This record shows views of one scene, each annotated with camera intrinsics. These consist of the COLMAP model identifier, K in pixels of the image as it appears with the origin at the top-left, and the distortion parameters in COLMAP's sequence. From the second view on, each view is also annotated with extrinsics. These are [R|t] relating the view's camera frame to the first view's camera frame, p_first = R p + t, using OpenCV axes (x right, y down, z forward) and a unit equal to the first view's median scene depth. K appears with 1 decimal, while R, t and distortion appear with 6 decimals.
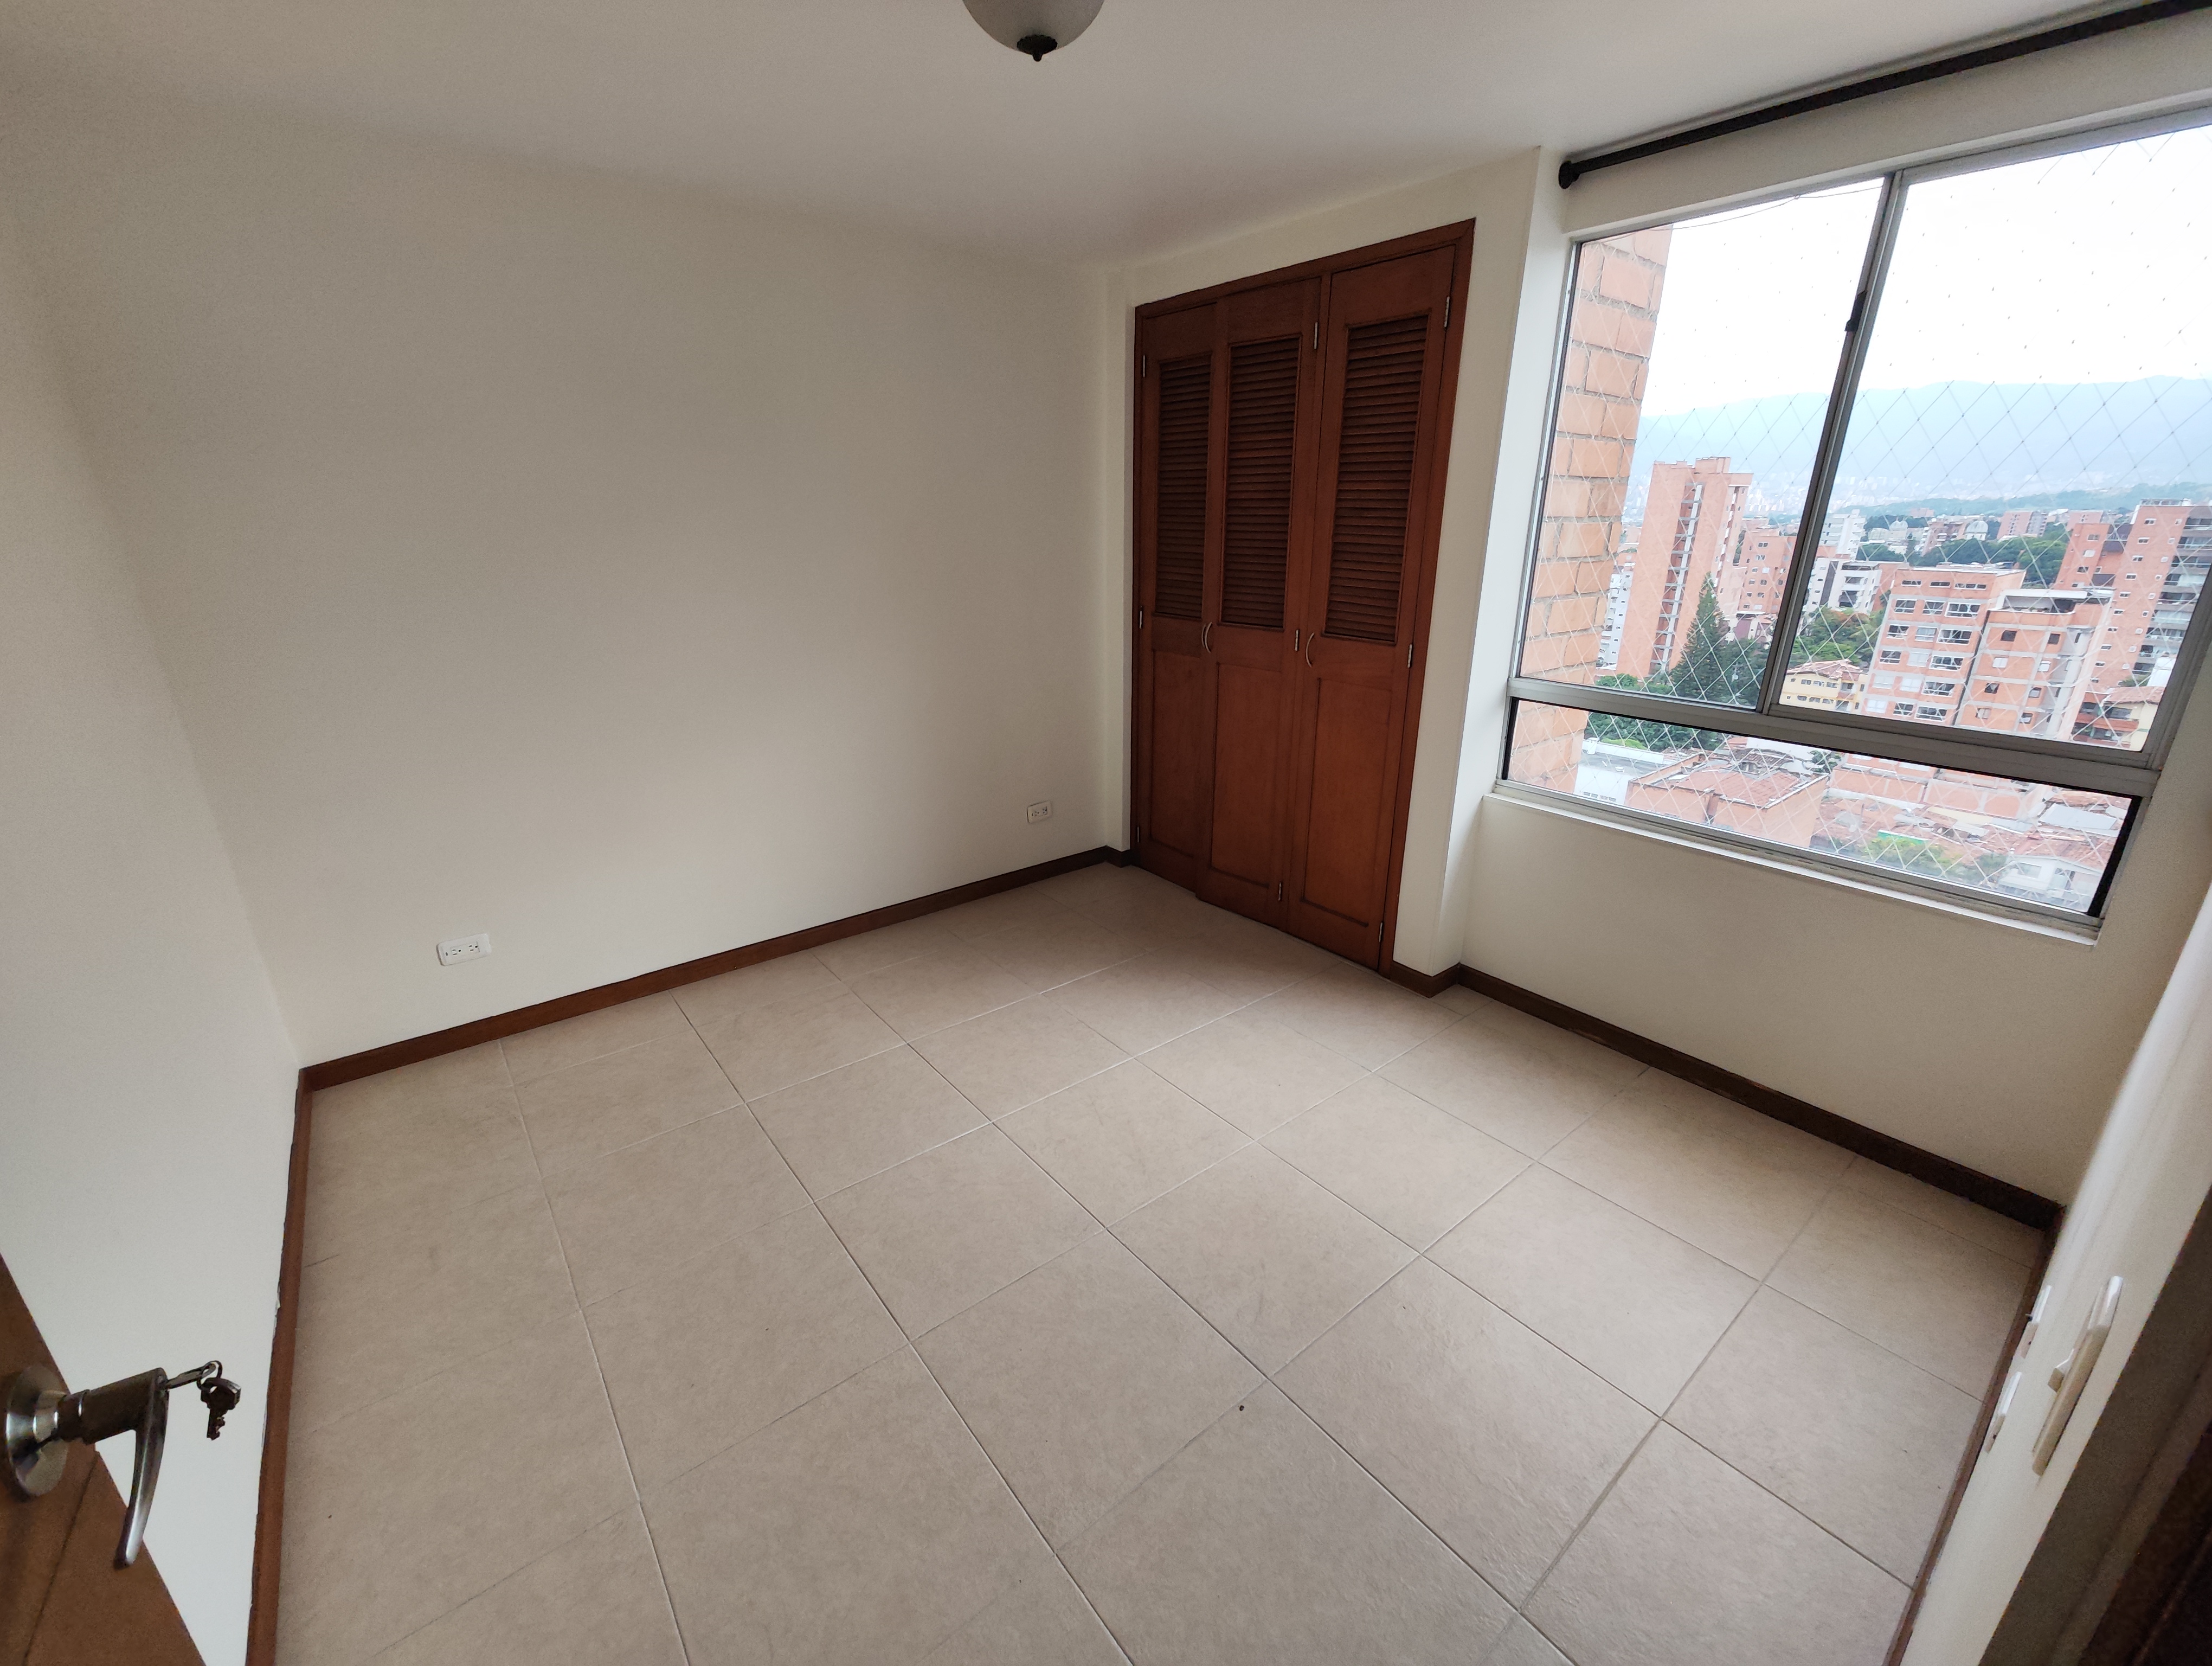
lens RADIAL K [[911.5, 0, 1086.3], [0, 911.5, 834.0], [0, 0, 1]] dist [-0.002173, 0.002192]
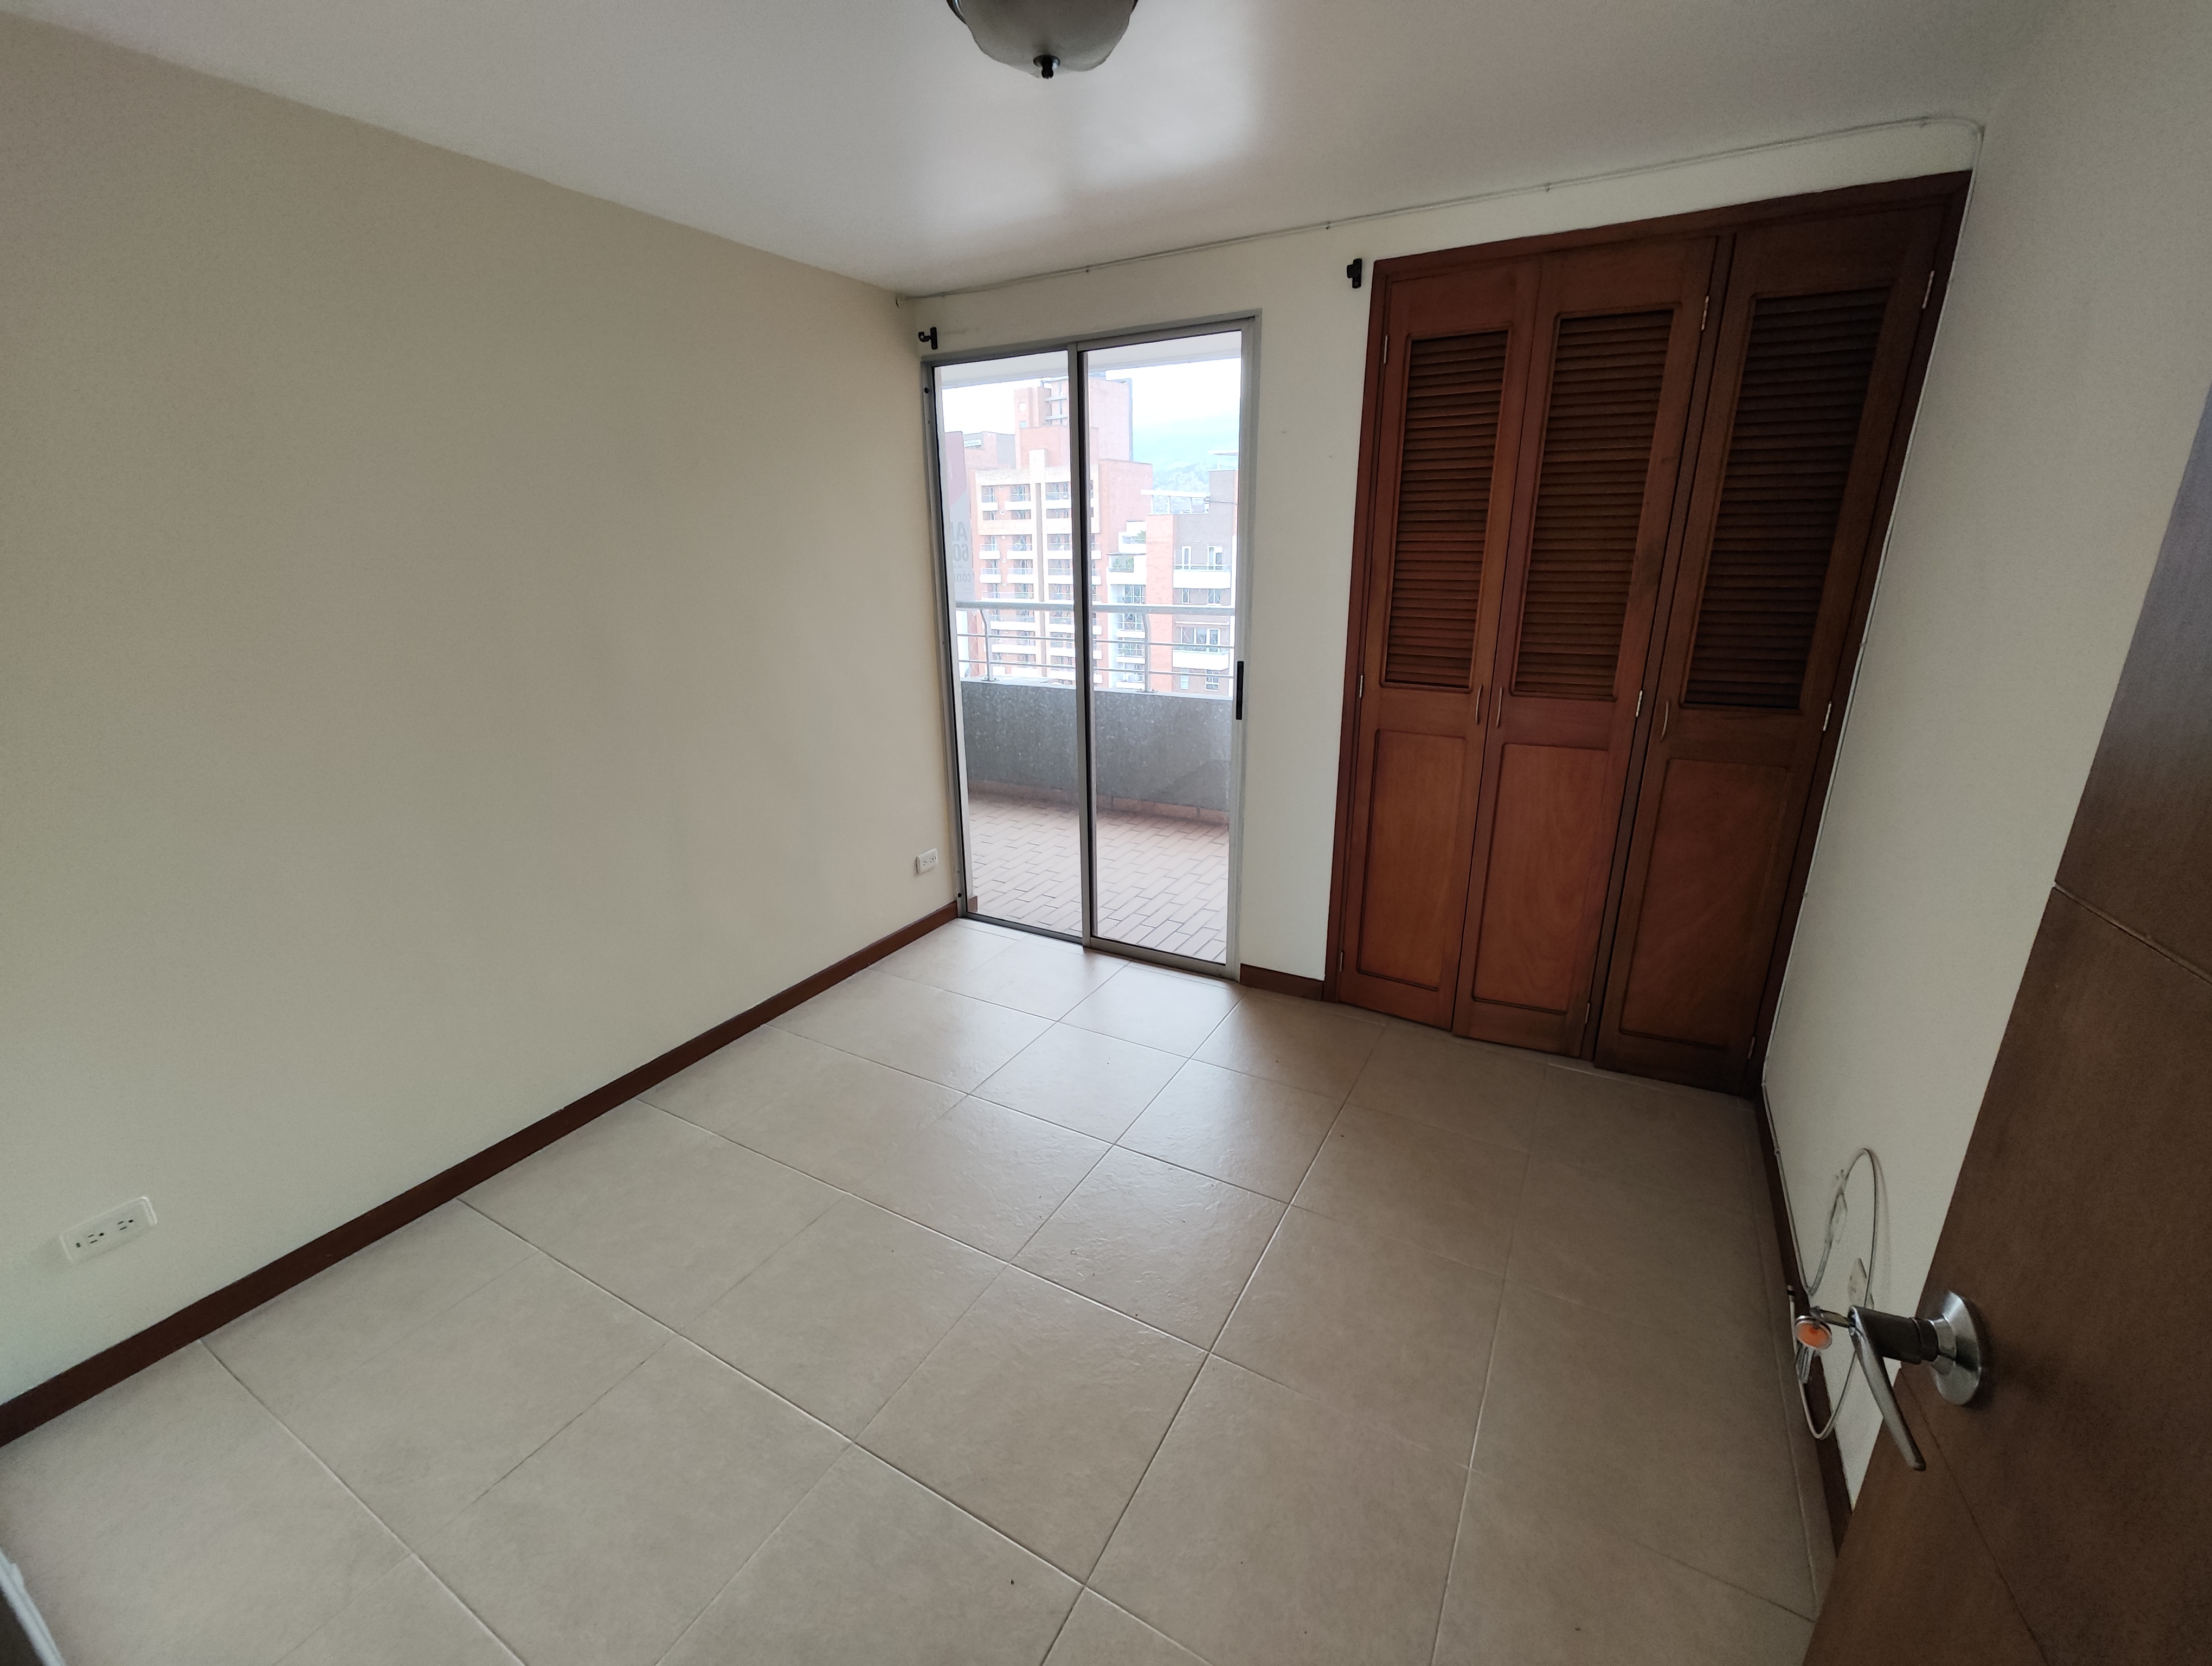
lens RADIAL K [[911.5, 0, 1115.7], [0, 911.5, 834.8], [0, 0, 1]] dist [-0.002173, 0.002192]
pose [[0.917546, -0.121894, 0.378485, -0.460116], [0.132722, 0.991150, -0.002546, -0.156848], [-0.374825, 0.052569, 0.925604, 0.440817]]
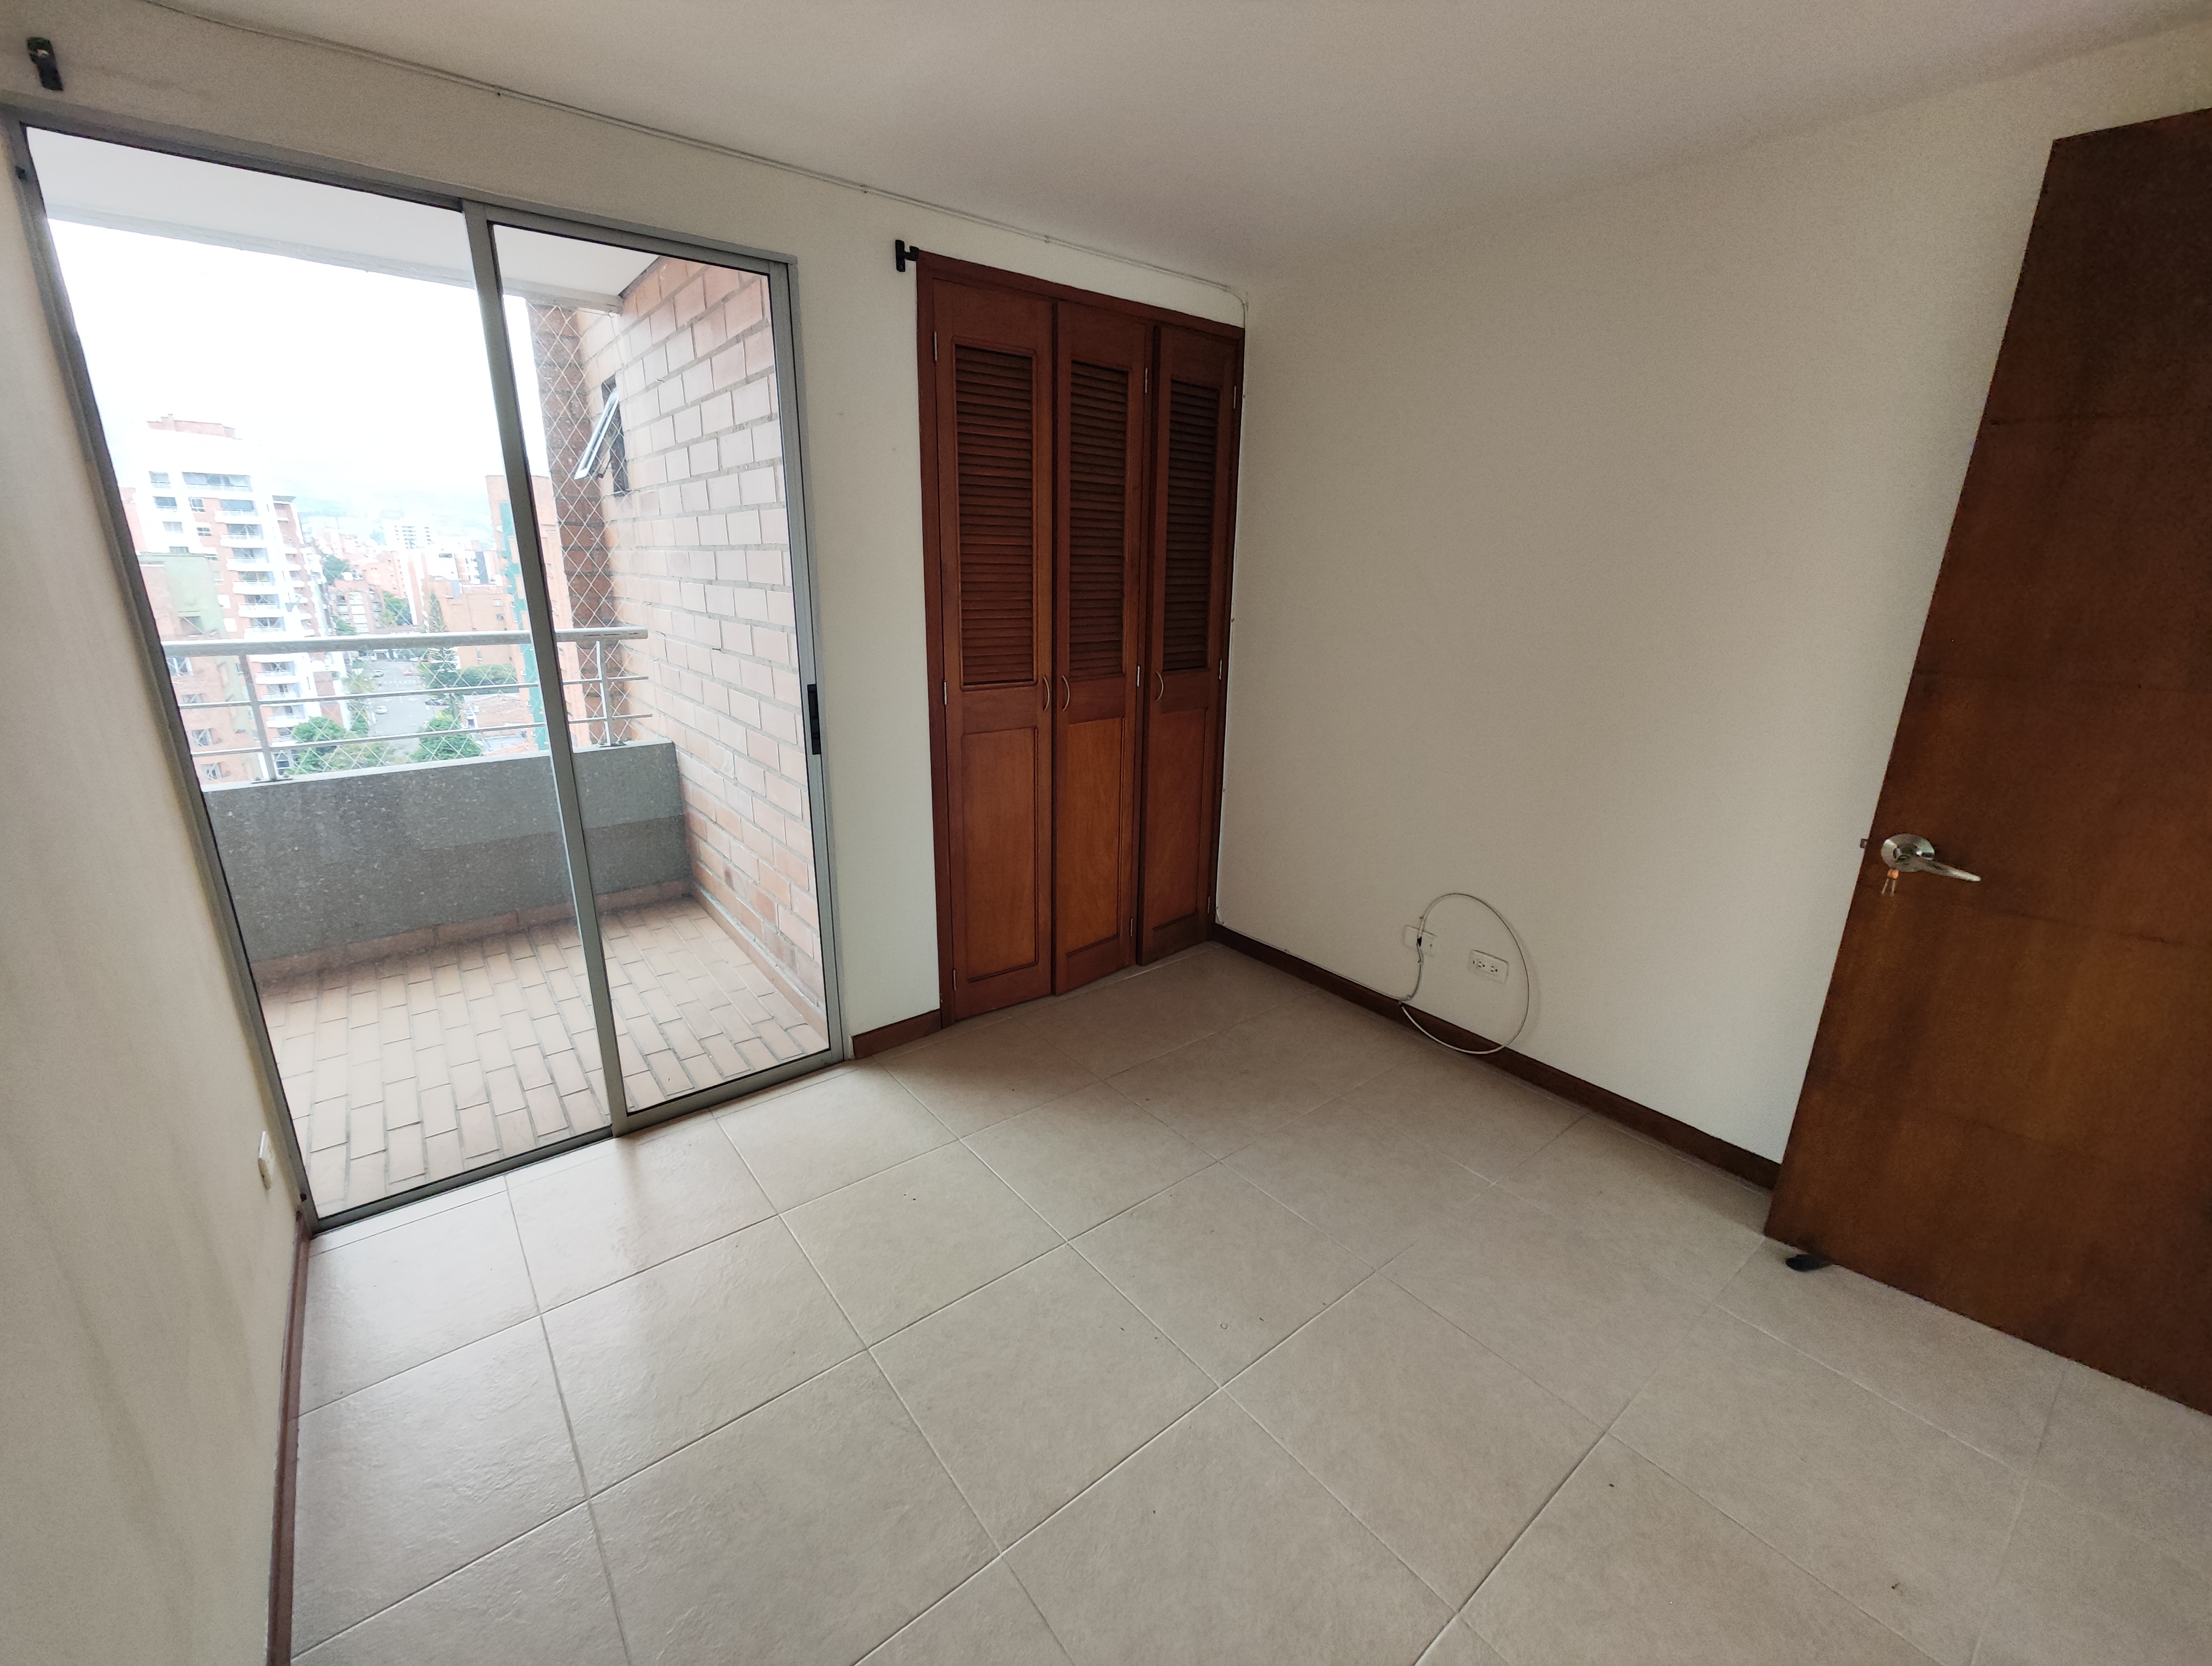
lens RADIAL K [[911.5, 0, 1098.0], [0, 911.5, 828.6], [0, 0, 1]] dist [-0.002173, 0.002192]
pose [[-0.009685, -0.270865, 0.962569, -0.729995], [0.317614, 0.911932, 0.259812, -0.320142], [-0.948171, 0.308241, 0.077199, 0.965964]]
